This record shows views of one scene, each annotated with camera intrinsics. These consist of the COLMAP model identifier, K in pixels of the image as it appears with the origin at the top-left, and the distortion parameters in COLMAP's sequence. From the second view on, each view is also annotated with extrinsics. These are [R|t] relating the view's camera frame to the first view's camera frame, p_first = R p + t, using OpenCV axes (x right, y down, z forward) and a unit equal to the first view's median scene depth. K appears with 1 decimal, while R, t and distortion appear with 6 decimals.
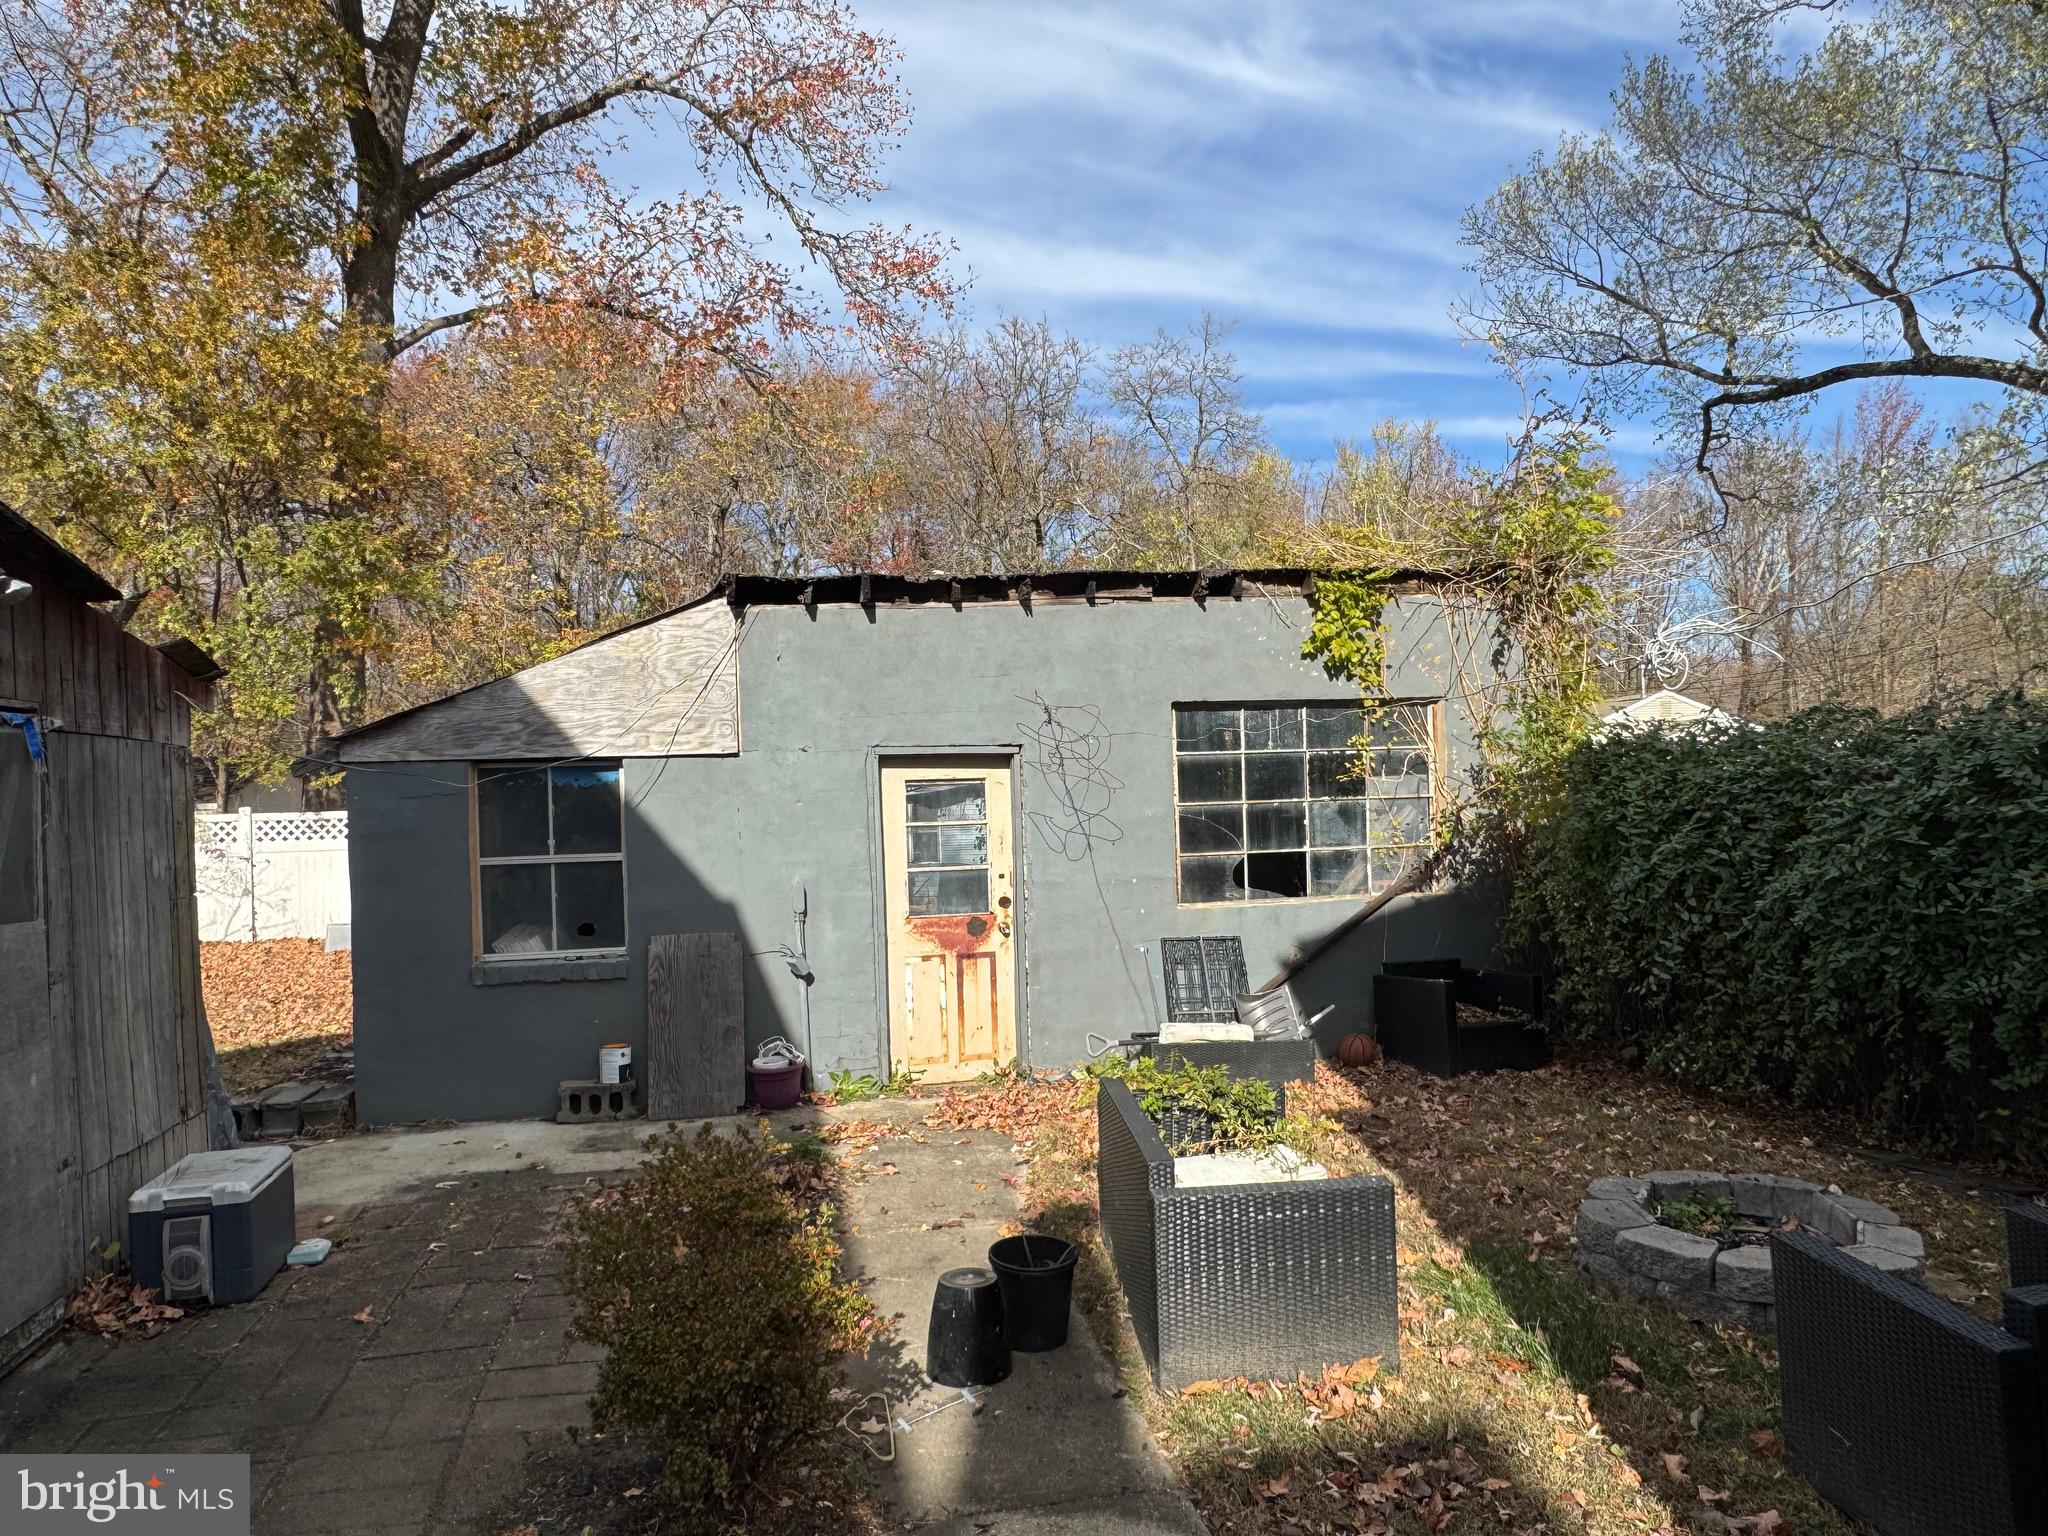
lens RADIAL K [[1354.7, 0, 1021.9], [0, 1354.7, 775.3], [0, 0, 1]] dist [-0.007300, 0.003392]
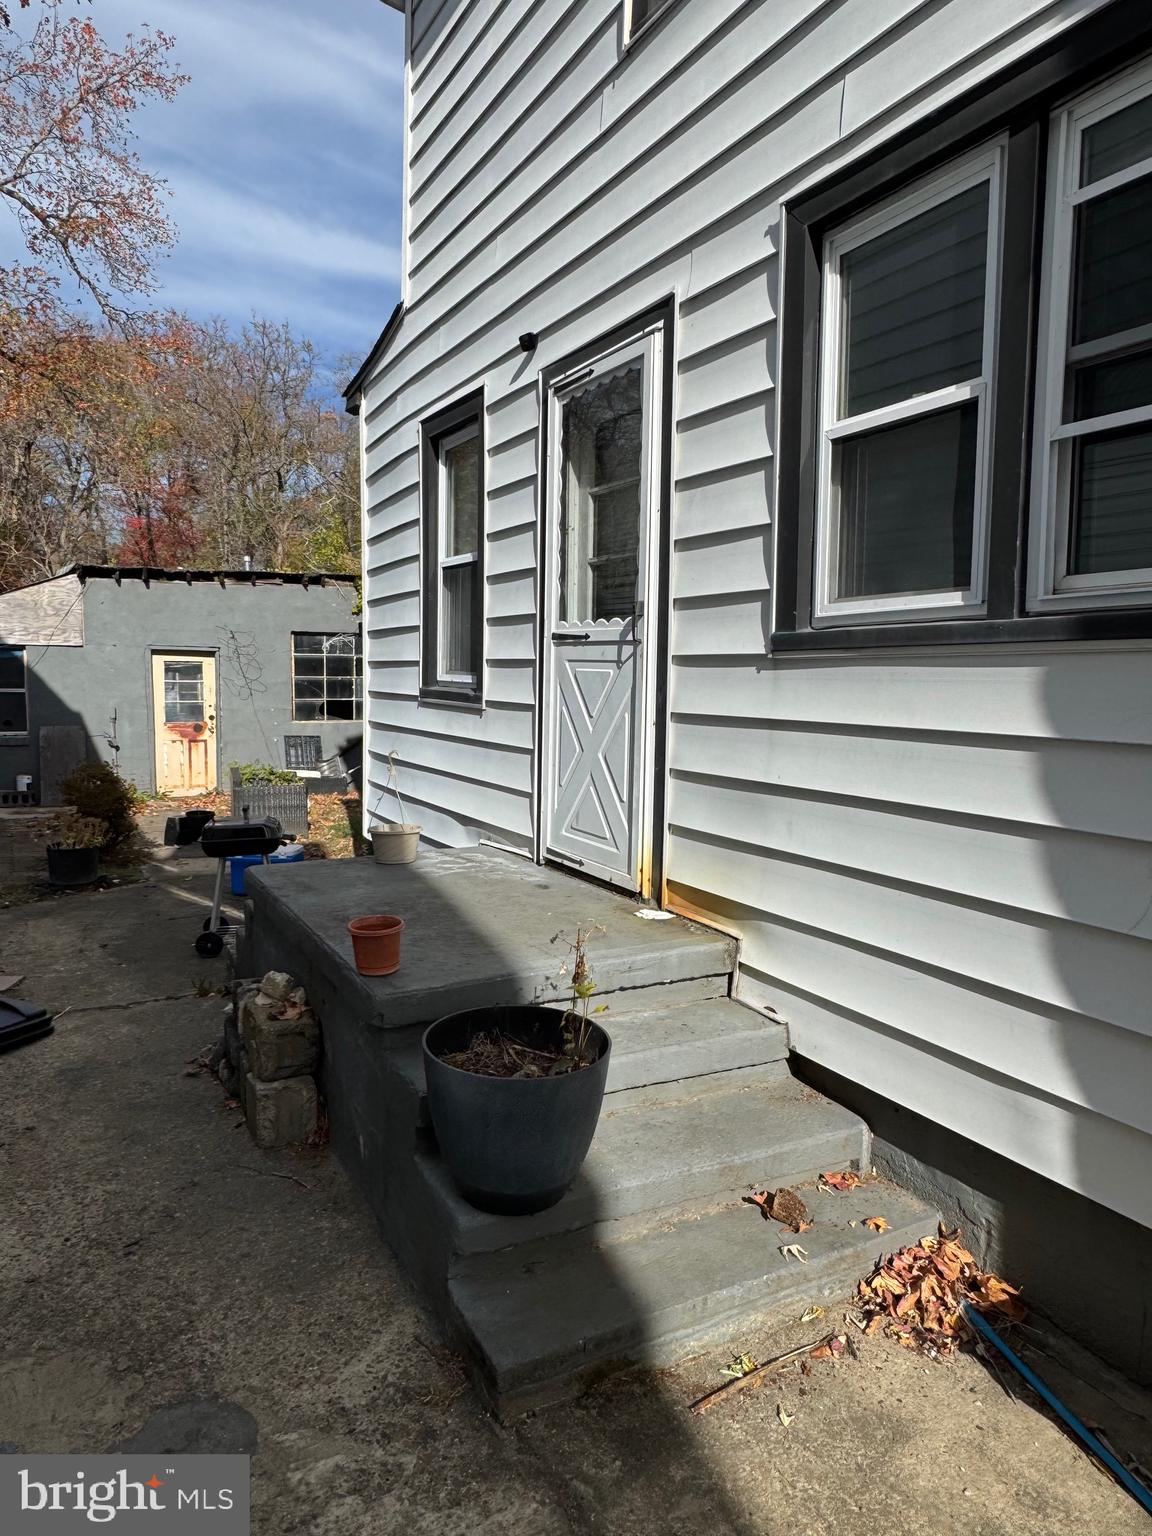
lens RADIAL K [[1018.5, 0, 576.0], [0, 1018.5, 768.0], [0, 0, 1]] dist [-0.005578, -0.000471]
pose [[0.959230, 0.014410, 0.282258, 0.091798], [-0.043593, 0.994291, 0.097387, -0.013548], [-0.279243, -0.105721, 0.954383, -0.783454]]
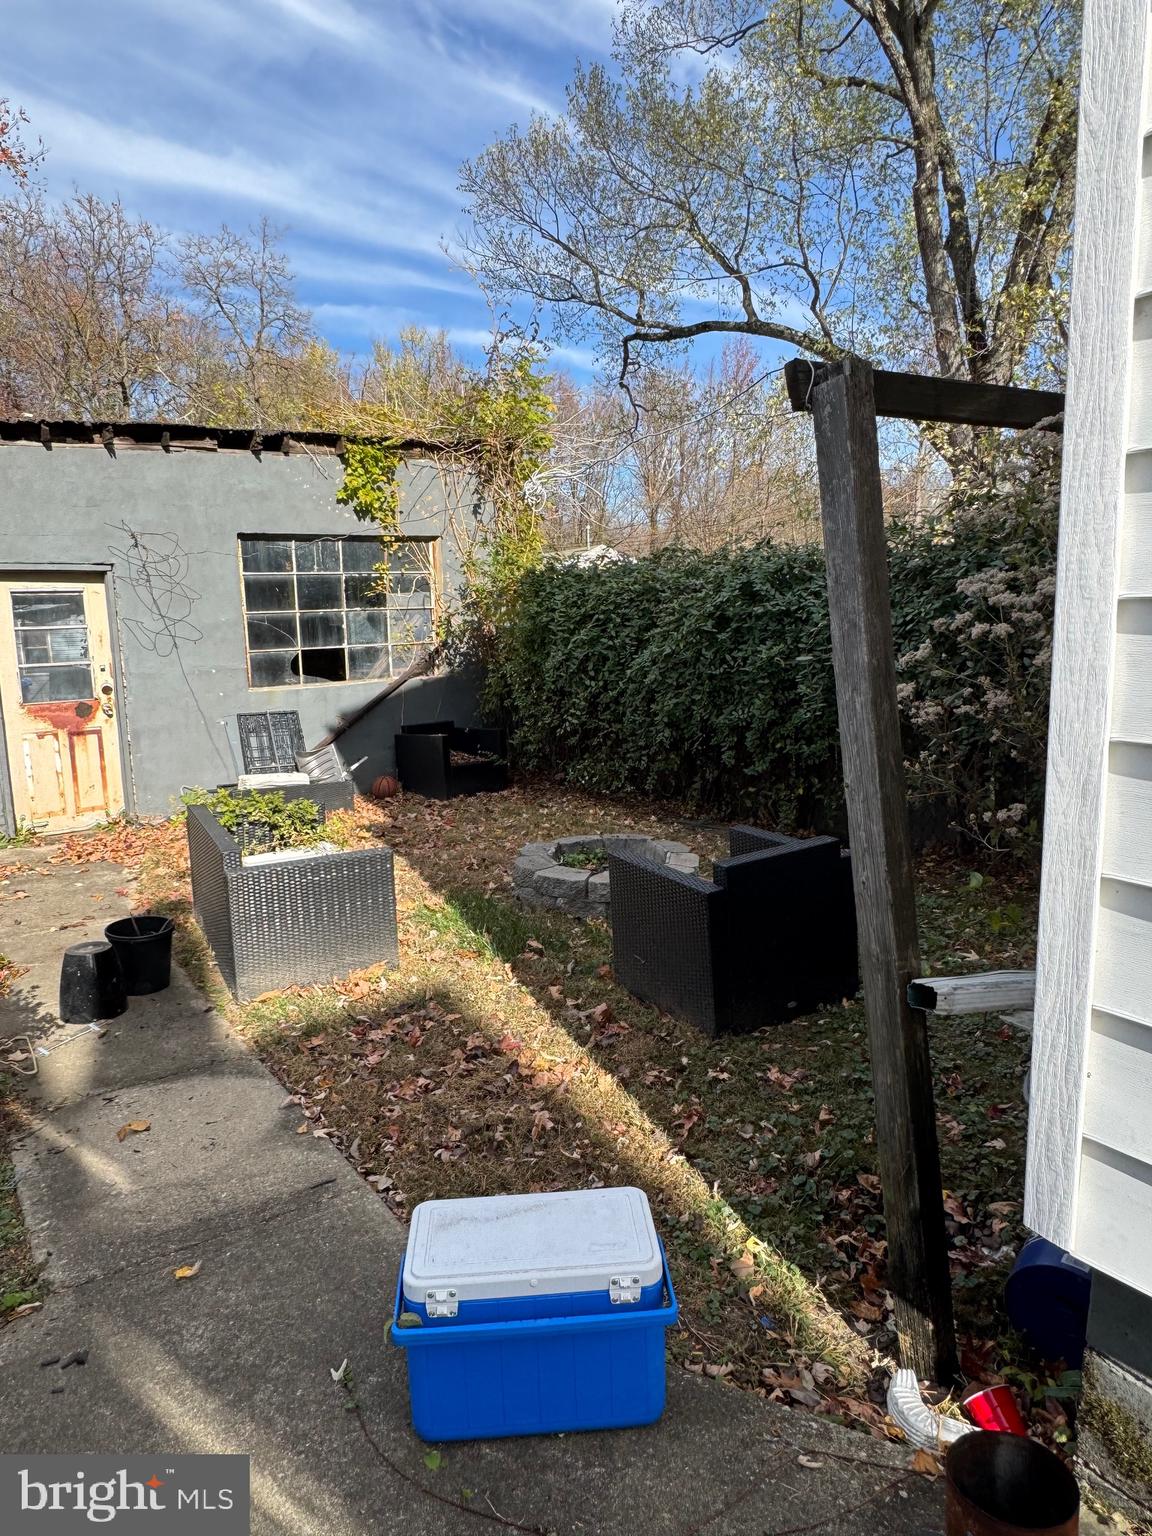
lens RADIAL K [[1016.0, 0, 570.7], [0, 1016.0, 771.0], [0, 0, 1]] dist [-0.007300, 0.003392]
pose [[0.916963, -0.059069, 0.394575, 0.006327], [-0.005401, 0.987051, 0.160316, 0.013819], [-0.398935, -0.149135, 0.904770, -0.045269]]
